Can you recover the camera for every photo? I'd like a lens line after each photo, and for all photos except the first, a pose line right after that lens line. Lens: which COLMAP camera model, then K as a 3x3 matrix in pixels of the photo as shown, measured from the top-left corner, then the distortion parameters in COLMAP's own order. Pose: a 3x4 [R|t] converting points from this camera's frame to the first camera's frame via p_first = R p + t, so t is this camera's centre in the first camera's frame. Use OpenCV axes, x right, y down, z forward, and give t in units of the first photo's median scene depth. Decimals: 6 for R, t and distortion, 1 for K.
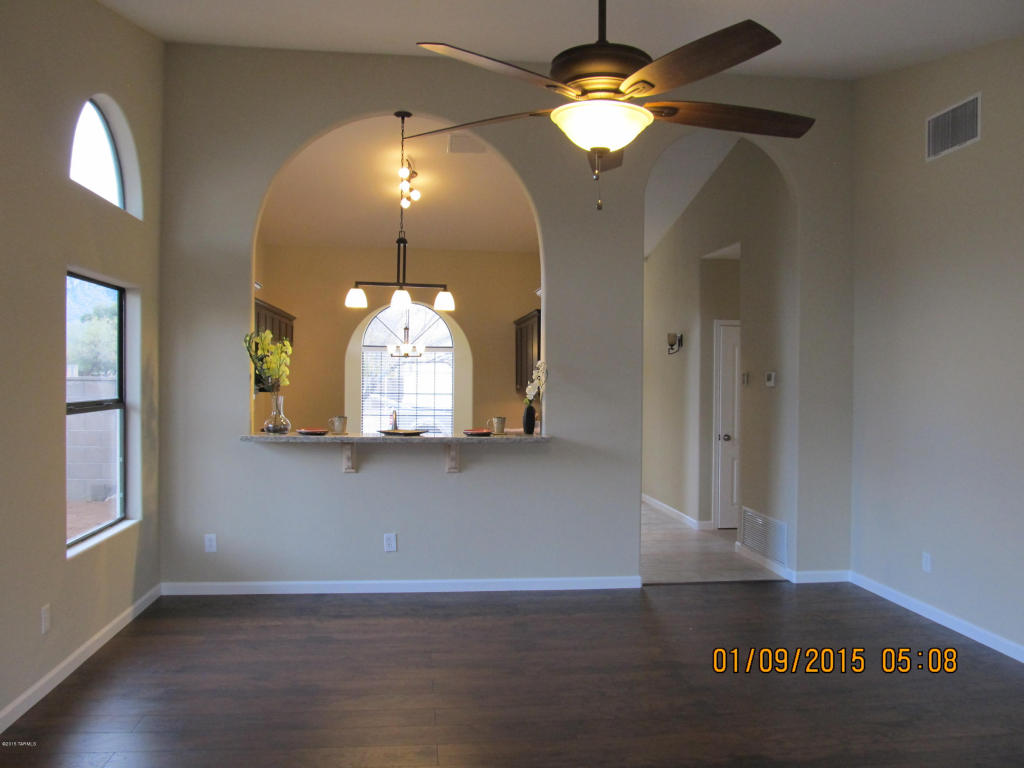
lens RADIAL K [[834.4, 0, 512.0], [0, 834.4, 384.0], [0, 0, 1]] dist [0.001303, 0.463283]
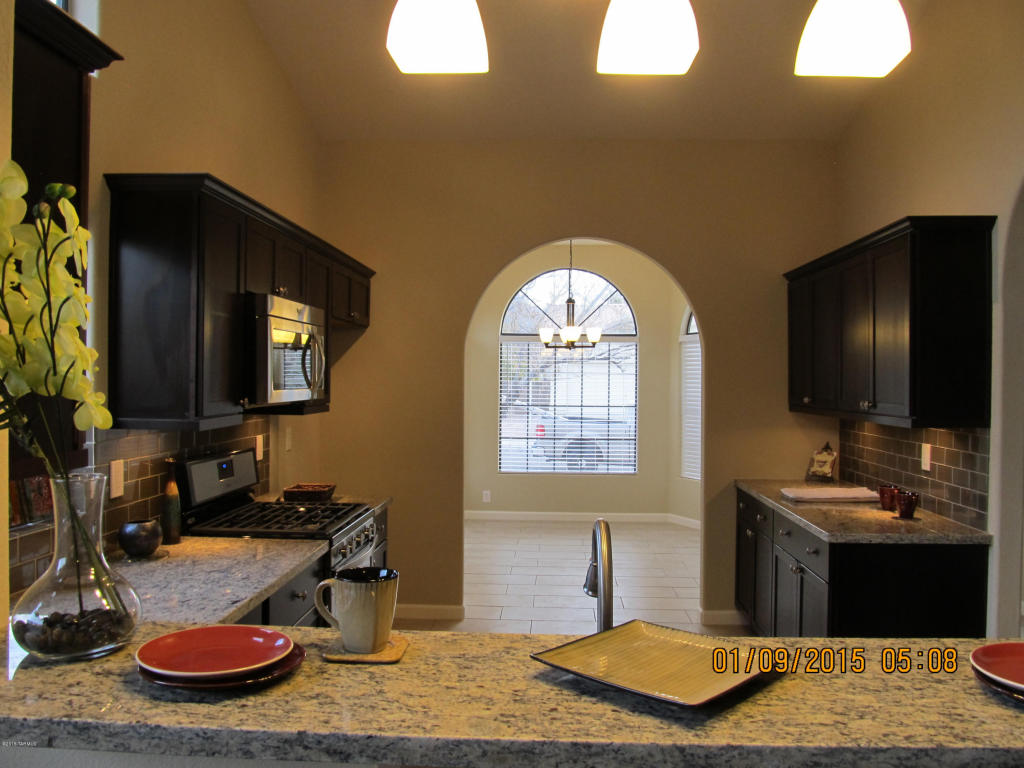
lens RADIAL K [[844.9, 0, 512.0], [0, 844.9, 384.0], [0, 0, 1]] dist [-0.068083, 0.040823]
pose [[0.985314, 0.001239, -0.170745, -0.063431], [-0.001925, 0.999991, -0.003853, -0.003984], [0.170739, 0.004125, 0.985308, 0.388496]]
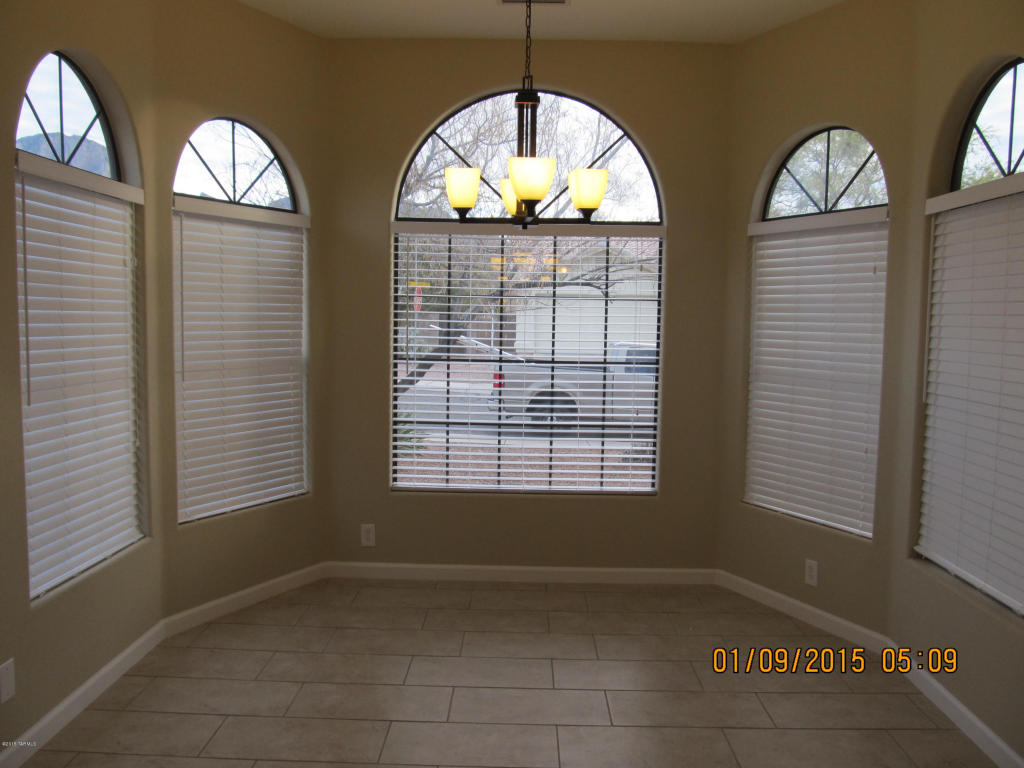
lens RADIAL K [[844.9, 0, 512.0], [0, 844.9, 384.0], [0, 0, 1]] dist [-0.068083, 0.040823]
pose [[0.990497, 0.019391, -0.136163, -0.096666], [-0.009539, 0.997313, 0.072635, -0.004927], [0.137206, -0.070646, 0.988020, 0.755788]]
